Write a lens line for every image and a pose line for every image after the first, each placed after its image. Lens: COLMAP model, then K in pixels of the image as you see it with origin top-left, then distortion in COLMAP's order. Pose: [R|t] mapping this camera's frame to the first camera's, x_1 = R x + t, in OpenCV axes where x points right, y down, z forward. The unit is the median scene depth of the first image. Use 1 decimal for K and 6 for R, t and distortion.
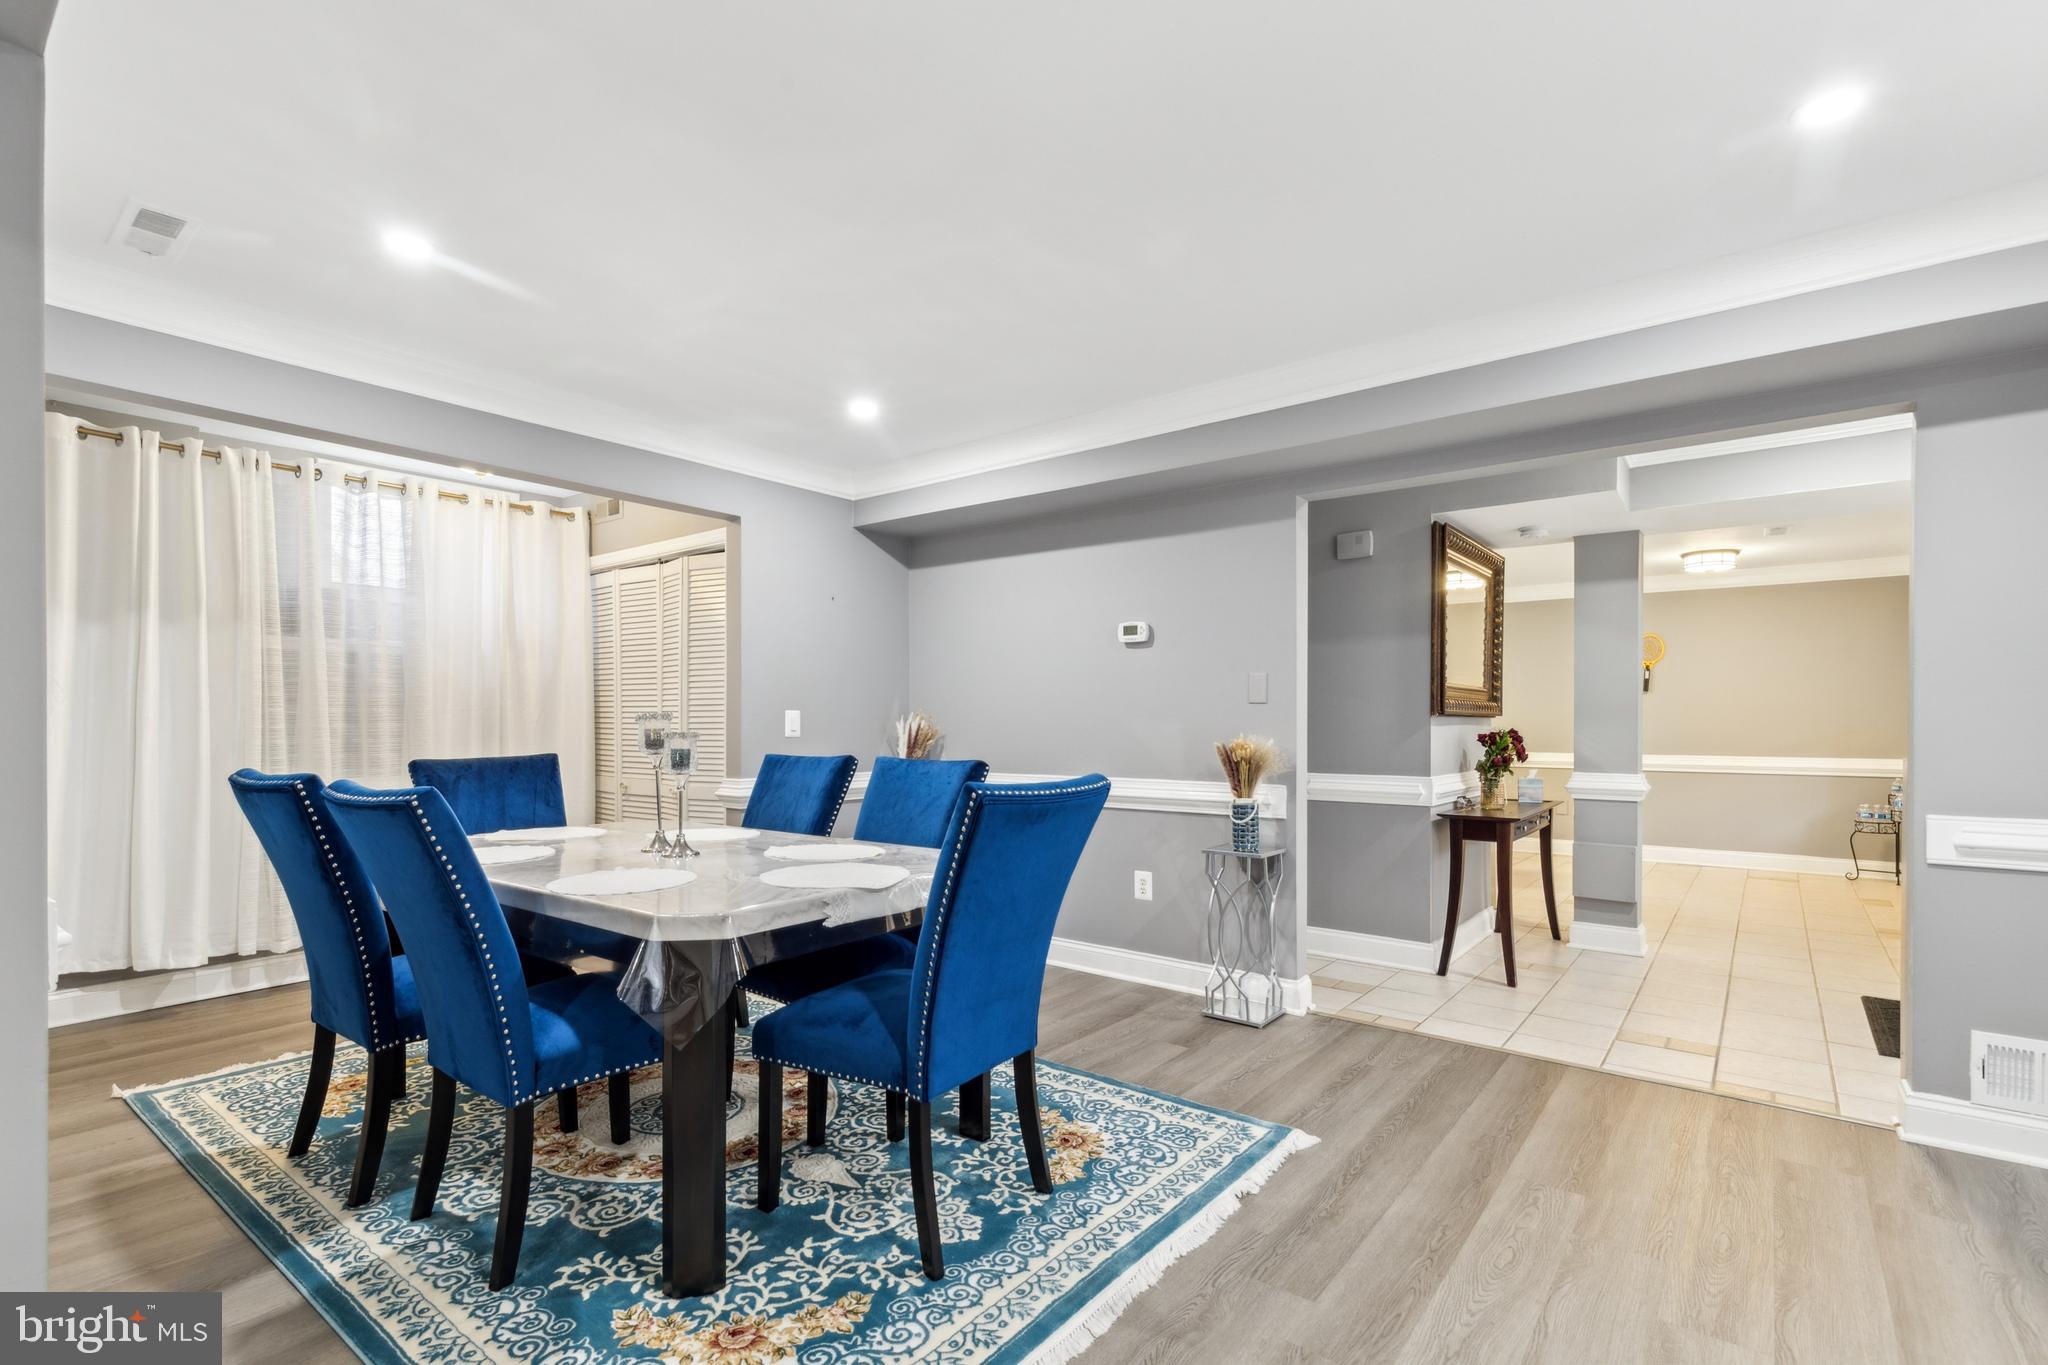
lens RADIAL K [[953.0, 0, 1024.7], [0, 953.0, 721.0], [0, 0, 1]] dist [0.003618, 0.001278]
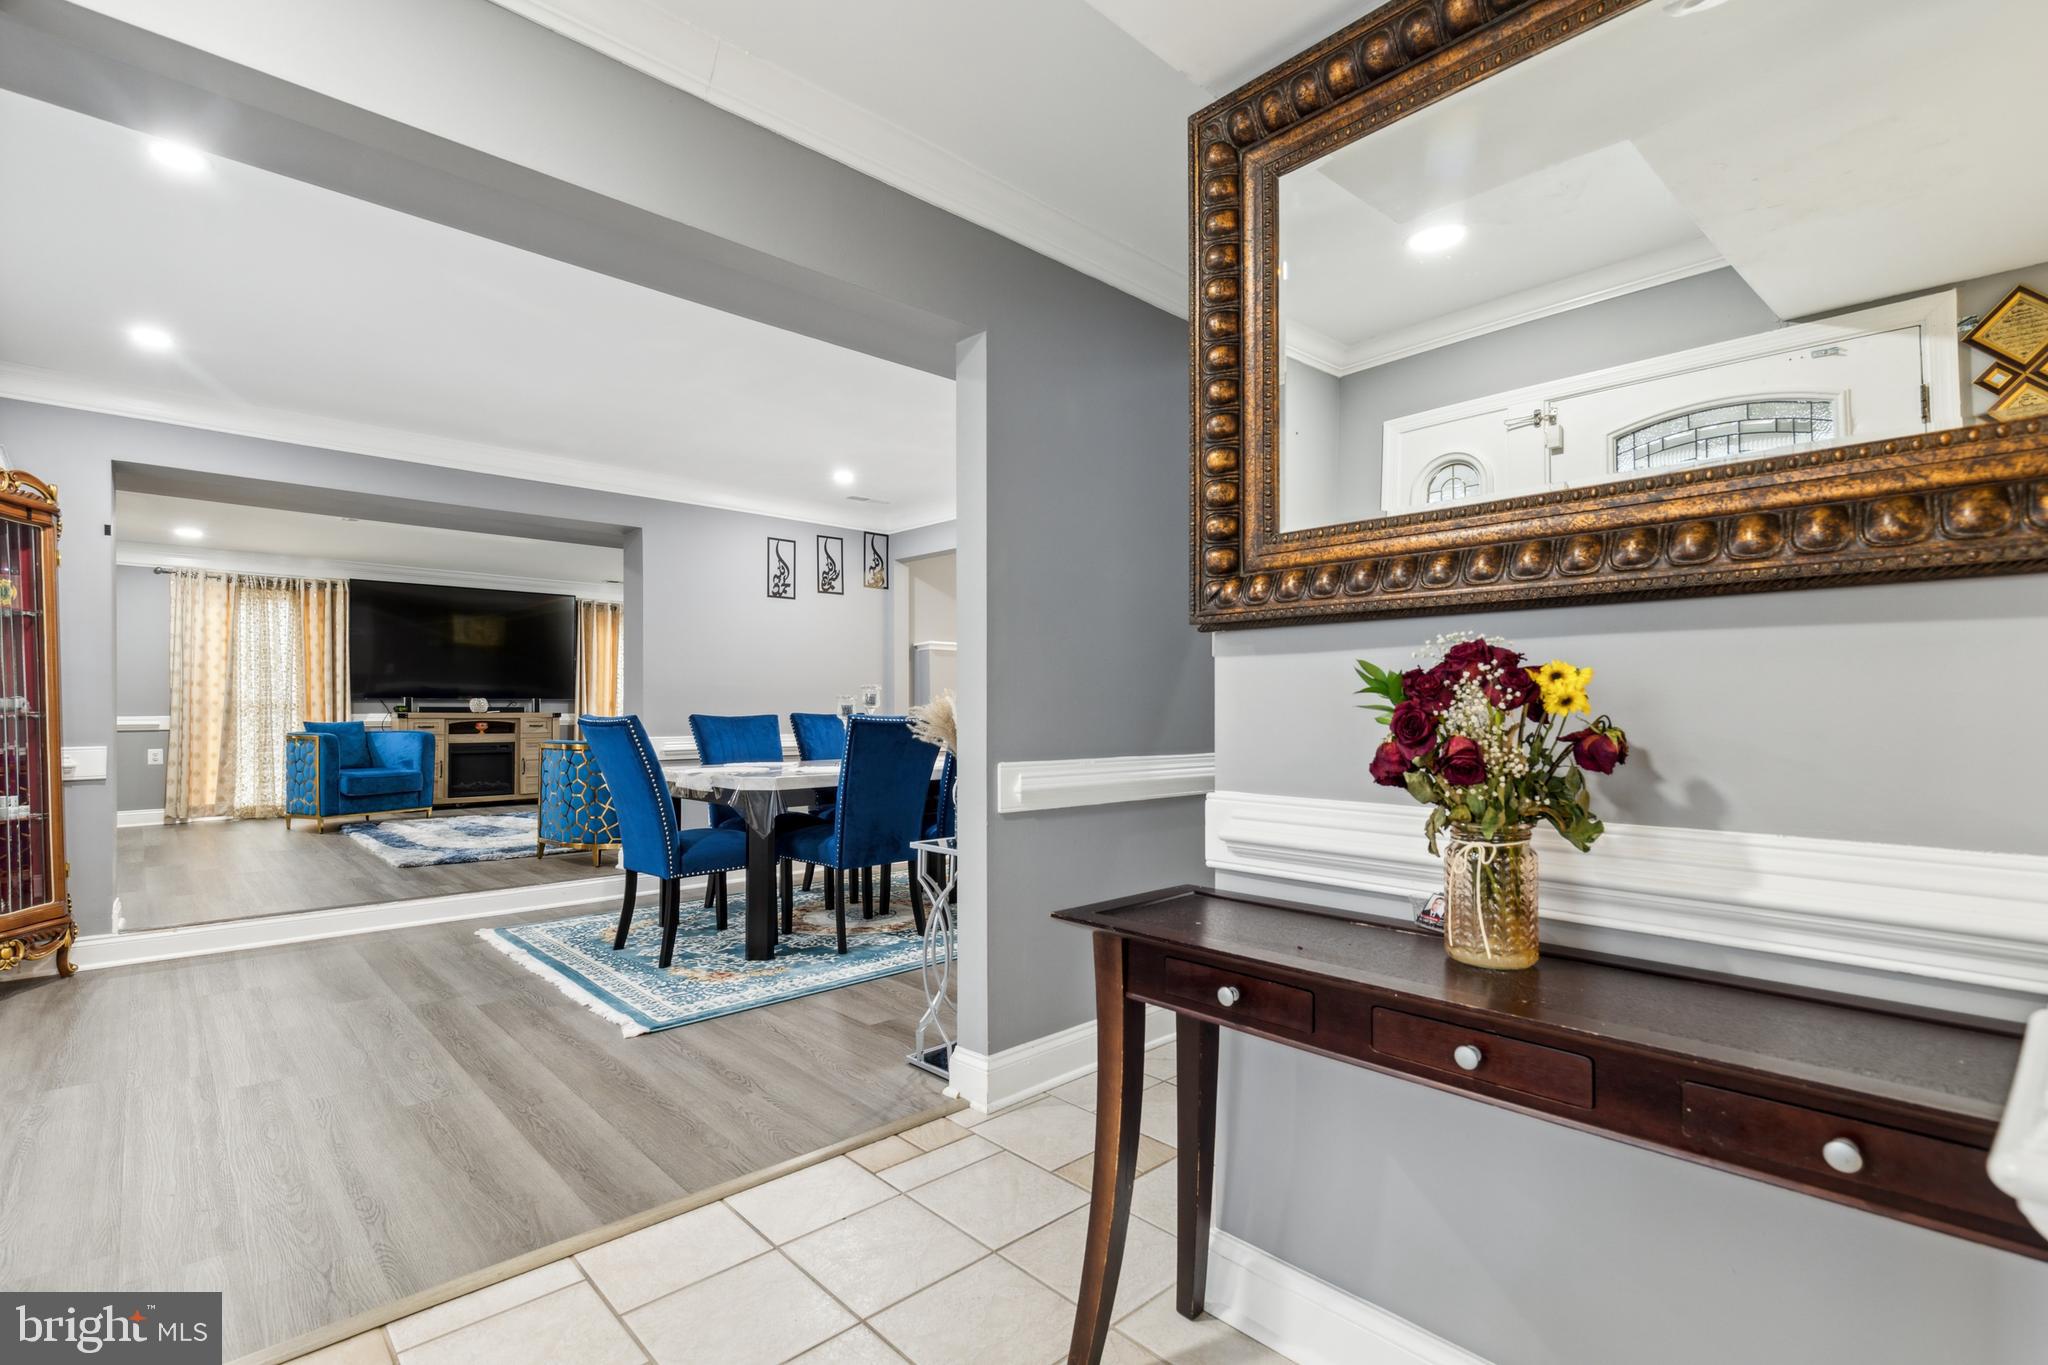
lens RADIAL K [[941.3, 0, 1029.9], [0, 941.3, 739.8], [0, 0, 1]] dist [0.000635, -0.000805]
pose [[-0.147702, 0.028532, -0.988620, 1.346425], [-0.001067, 0.999579, 0.029007, 0.042666], [0.989031, 0.005339, -0.147610, 1.637701]]
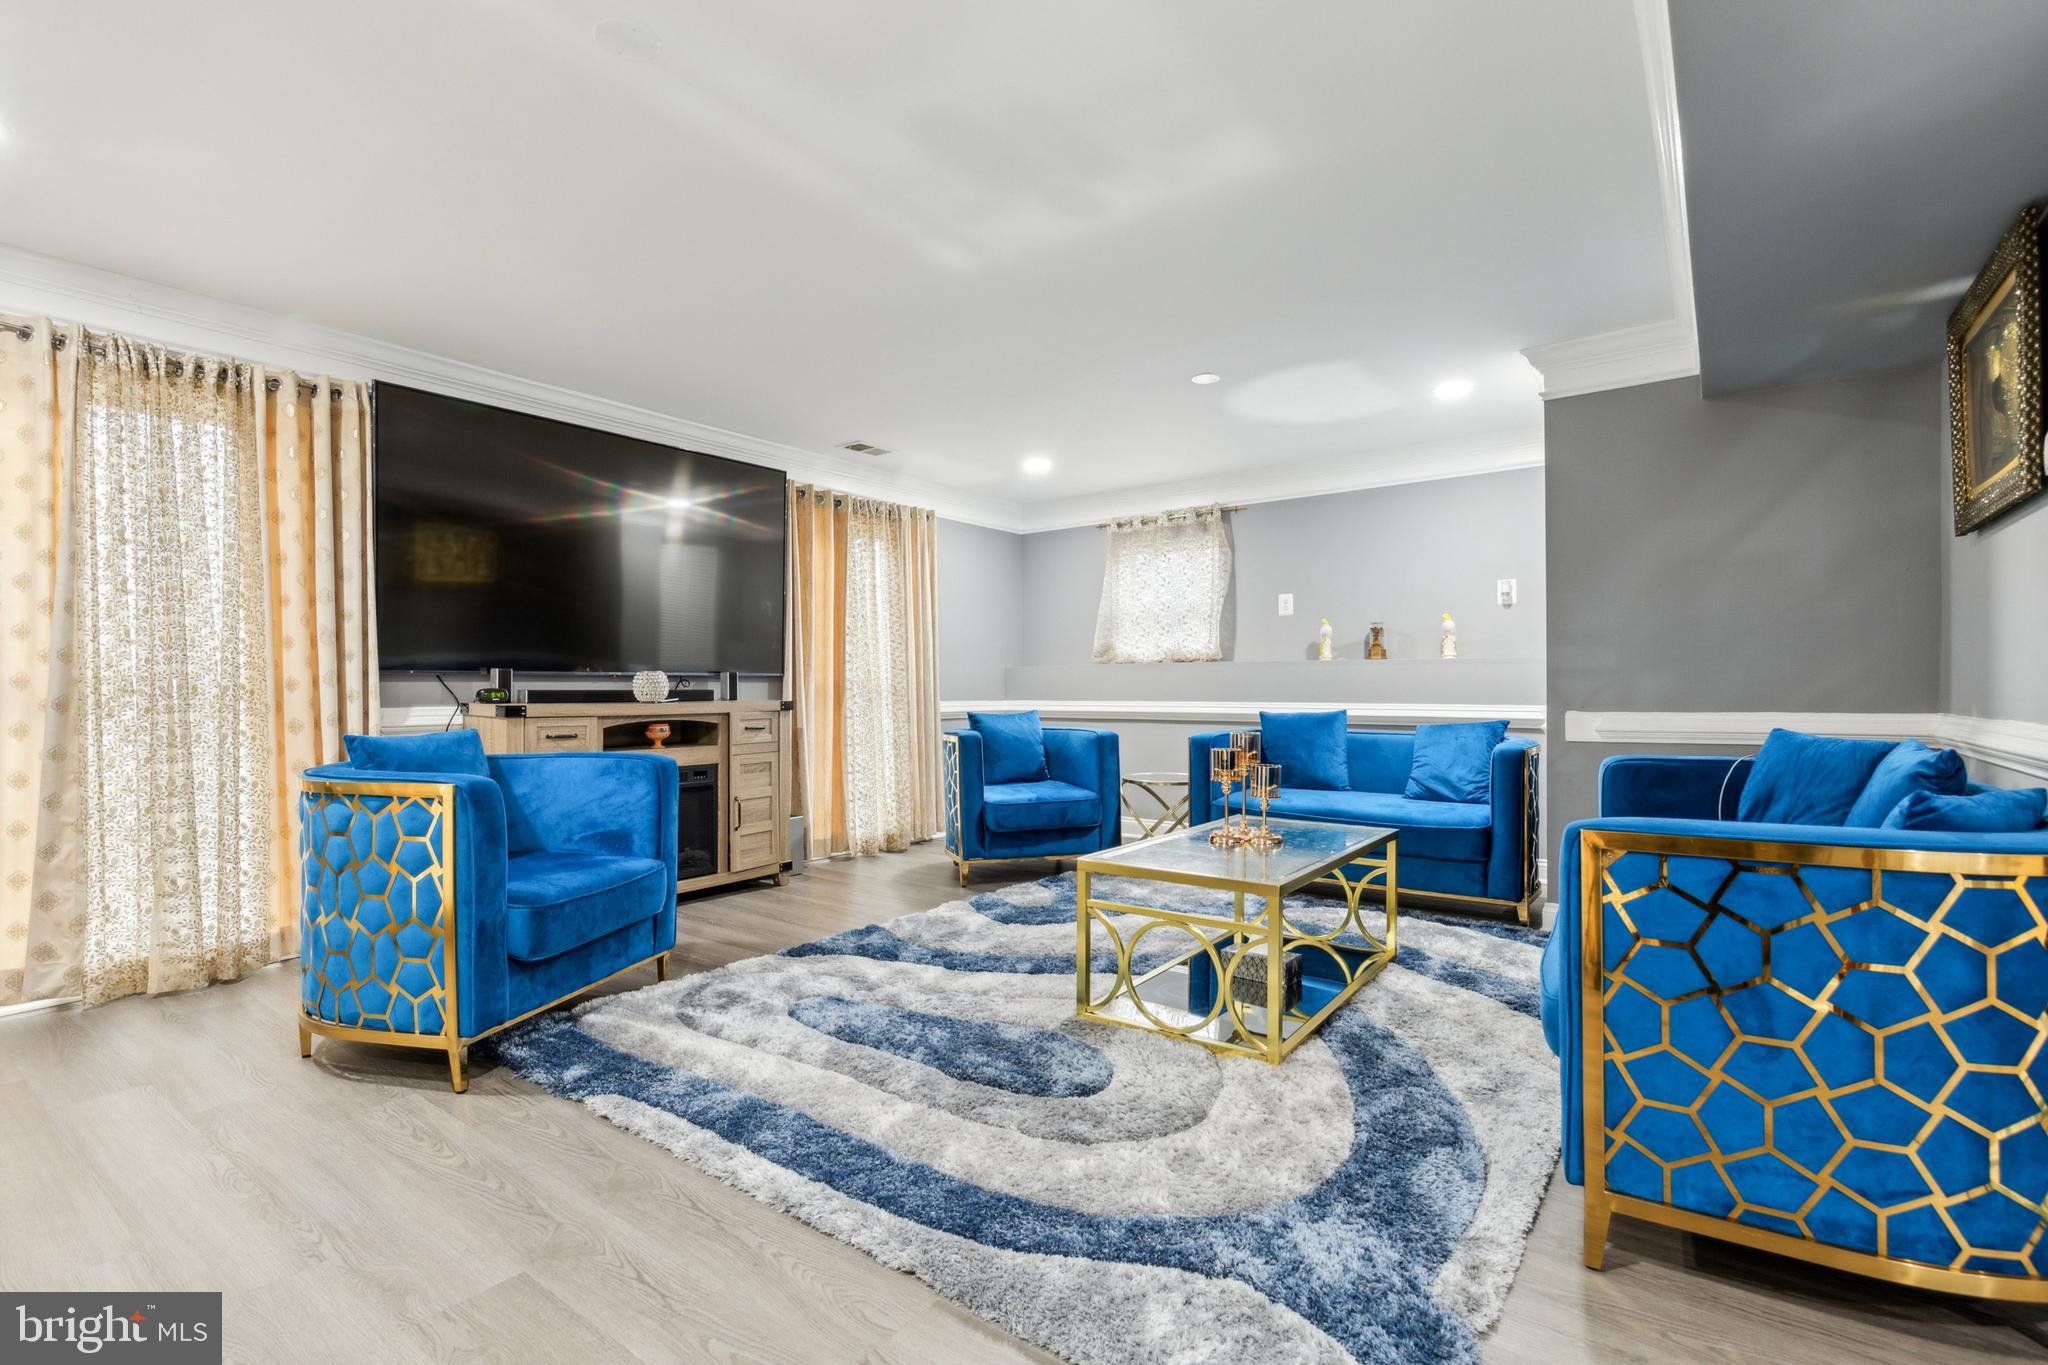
lens RADIAL K [[953.0, 0, 1024.7], [0, 953.0, 721.0], [0, 0, 1]] dist [0.003618, 0.001278]
pose [[0.016656, 0.032083, -0.999346, -0.131126], [0.002567, 0.999480, 0.032130, 0.026654], [0.999858, -0.003100, 0.016565, -0.250504]]
